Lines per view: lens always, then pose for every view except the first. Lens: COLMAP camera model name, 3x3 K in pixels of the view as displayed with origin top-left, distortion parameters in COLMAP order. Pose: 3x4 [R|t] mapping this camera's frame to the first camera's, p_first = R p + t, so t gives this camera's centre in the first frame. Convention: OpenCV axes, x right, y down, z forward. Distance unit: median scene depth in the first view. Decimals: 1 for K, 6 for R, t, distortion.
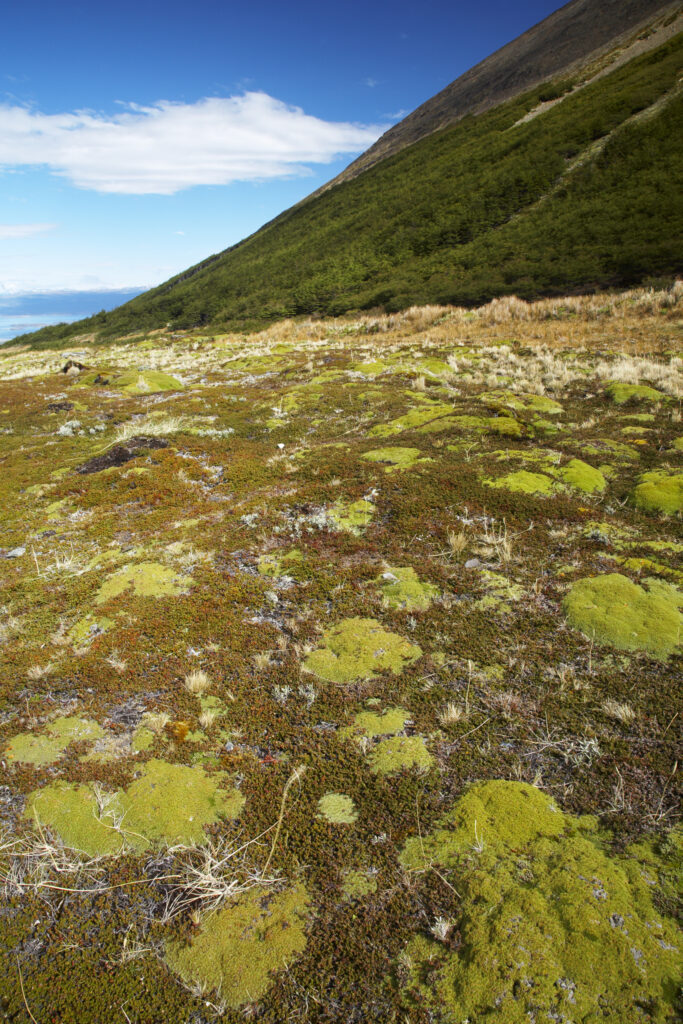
lens RADIAL K [[706.1, 0, 338.6], [0, 706.1, 520.0], [0, 0, 1]] dist [-0.123772, 0.069111]
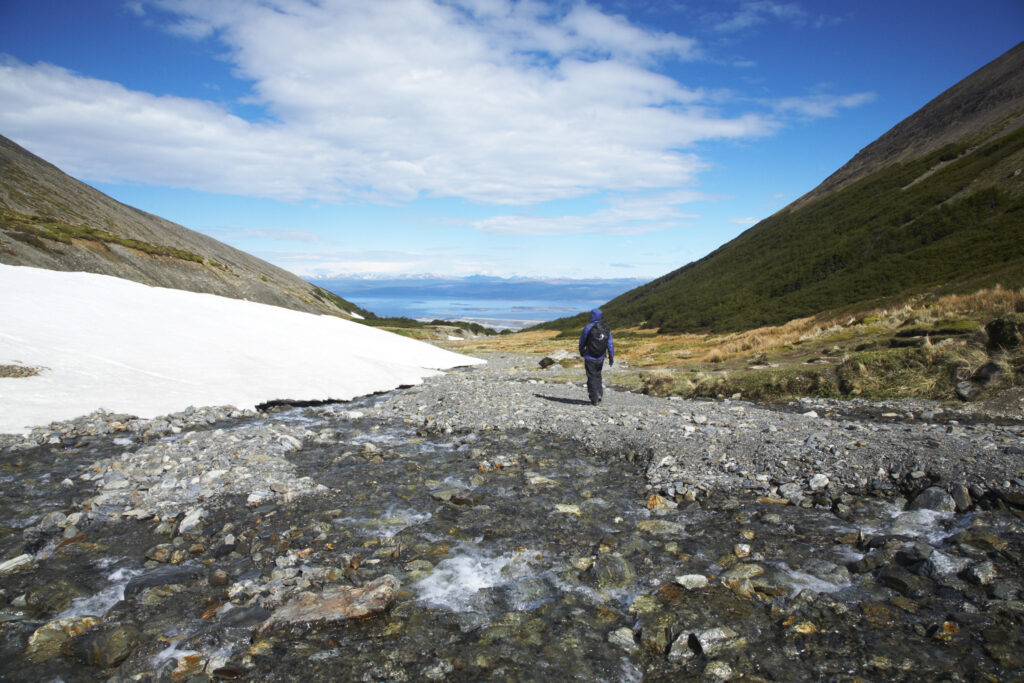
lens RADIAL K [[706.1, 0, 500.9], [0, 706.1, 338.3], [0, 0, 1]] dist [-0.123772, 0.069111]
pose [[0.901318, 0.044577, -0.430859, 0.198612], [-0.145376, 0.968127, -0.203950, 0.158087], [0.408034, 0.246460, 0.879071, -0.674127]]
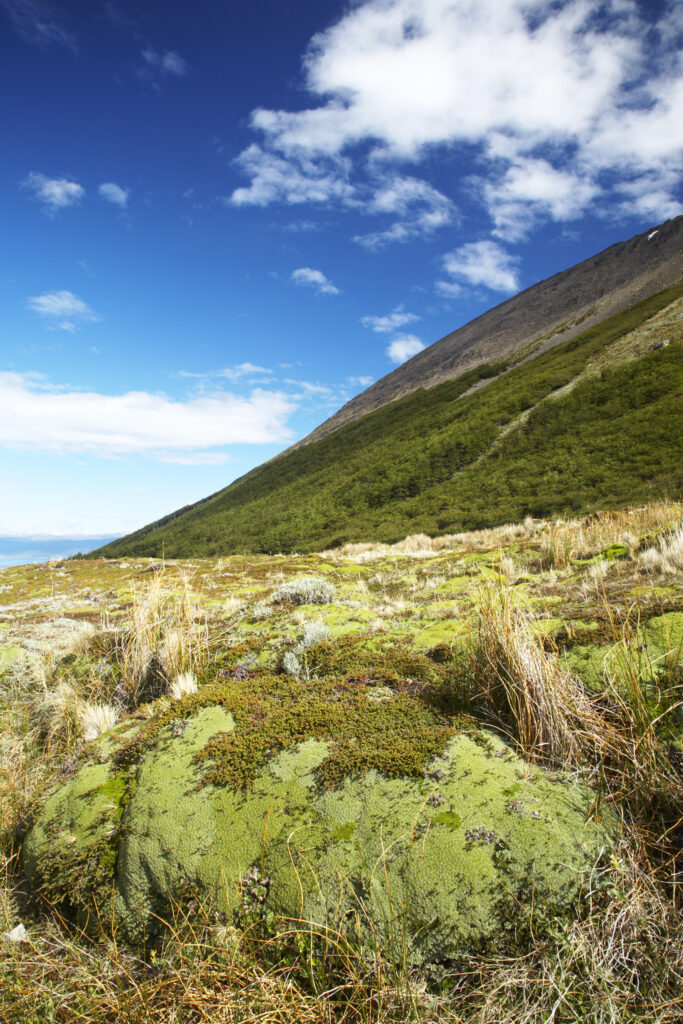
lens RADIAL K [[706.1, 0, 338.6], [0, 706.1, 520.0], [0, 0, 1]] dist [-0.123772, 0.069111]
pose [[0.998954, 0.007428, 0.045123, 0.008236], [0.008383, 0.940254, -0.340371, 0.021208], [-0.044955, 0.340393, 0.939208, -0.050607]]
